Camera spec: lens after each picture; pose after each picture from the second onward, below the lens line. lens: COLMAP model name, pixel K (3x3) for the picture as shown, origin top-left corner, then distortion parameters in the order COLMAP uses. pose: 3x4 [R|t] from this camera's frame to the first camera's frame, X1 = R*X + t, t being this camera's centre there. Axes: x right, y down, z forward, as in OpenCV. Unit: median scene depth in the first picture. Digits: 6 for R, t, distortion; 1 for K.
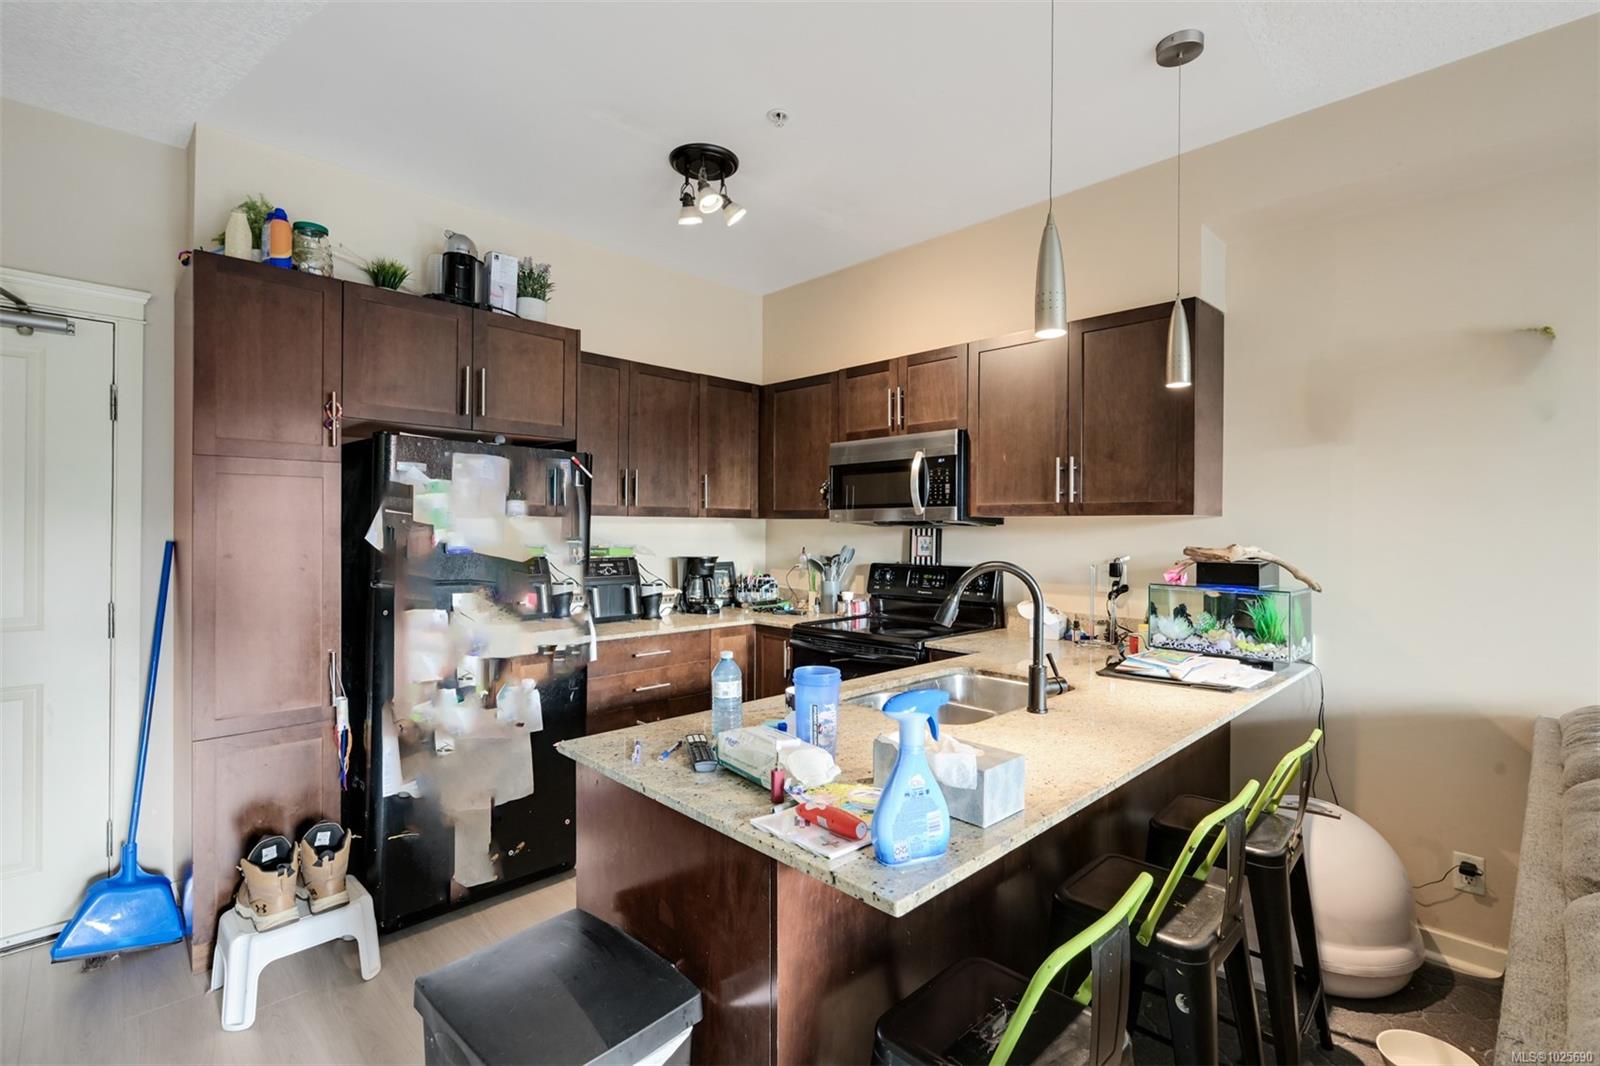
lens RADIAL K [[729.4, 0, 796.2], [0, 729.4, 525.0], [0, 0, 1]] dist [0.002046, -0.001593]
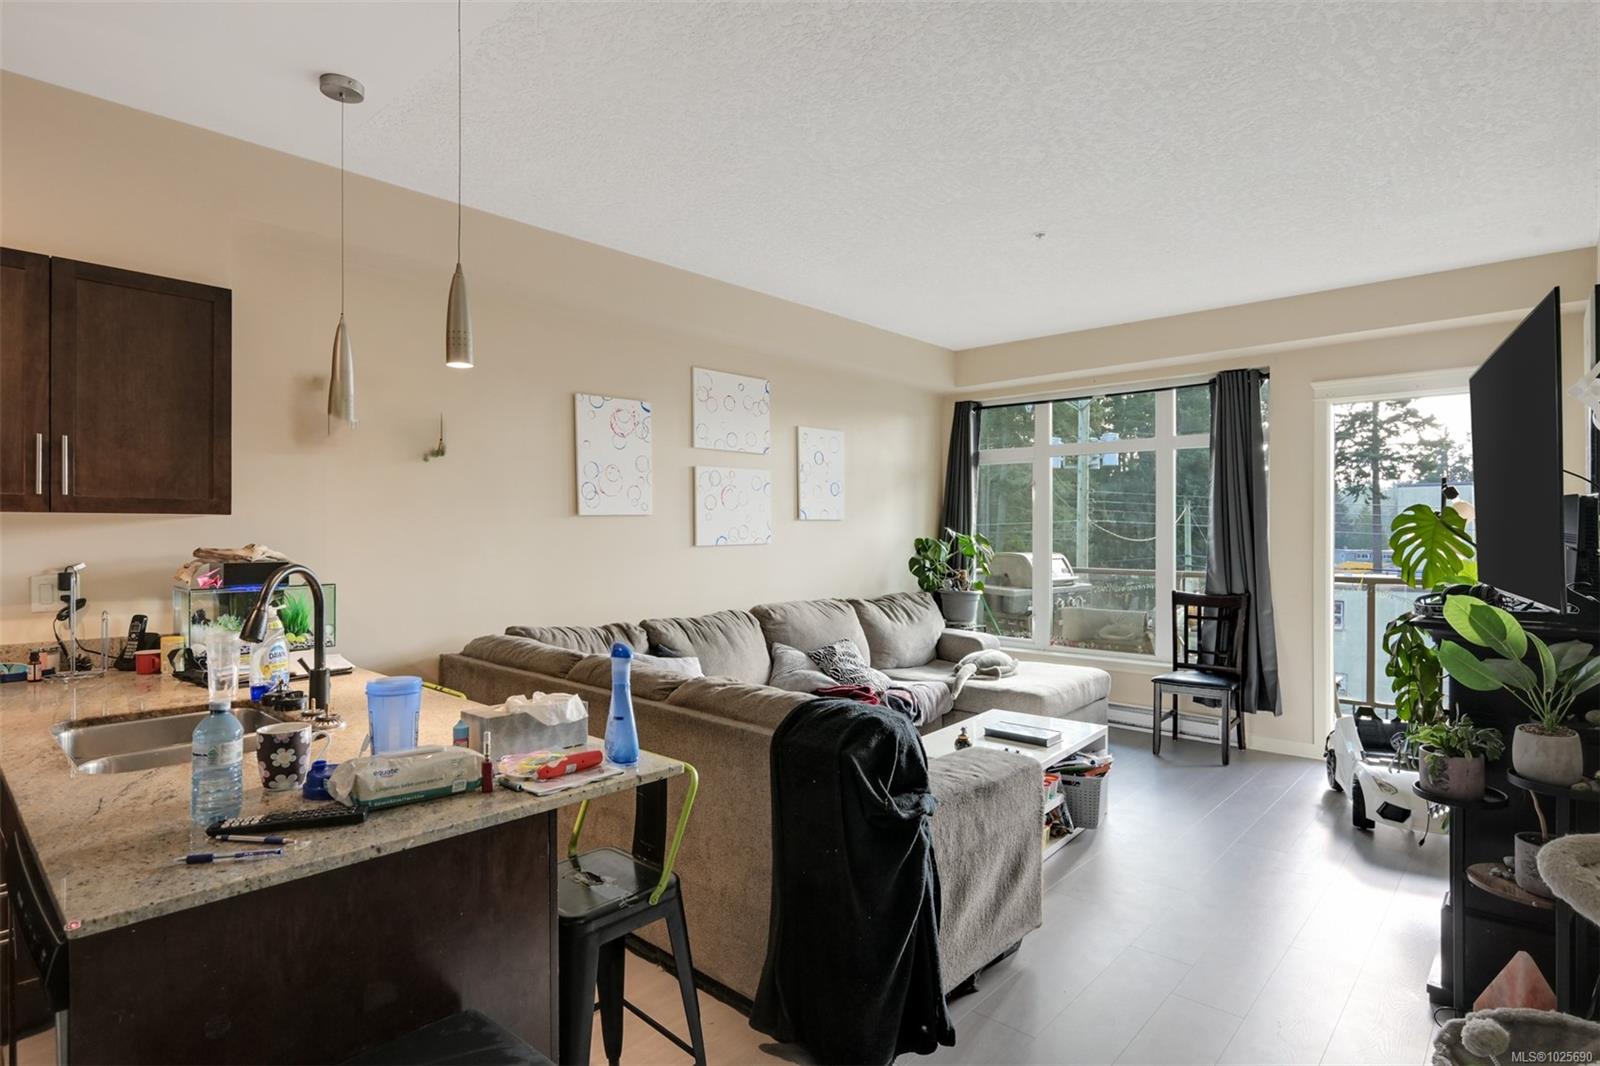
lens RADIAL K [[809.4, 0, 817.5], [0, 809.4, 528.9], [0, 0, 1]] dist [-0.004753, 0.000720]
pose [[-0.068014, -0.001160, 0.997684, -0.573636], [-0.002151, 0.999997, 0.001016, 0.003090], [-0.997682, -0.002077, -0.068016, 0.290791]]
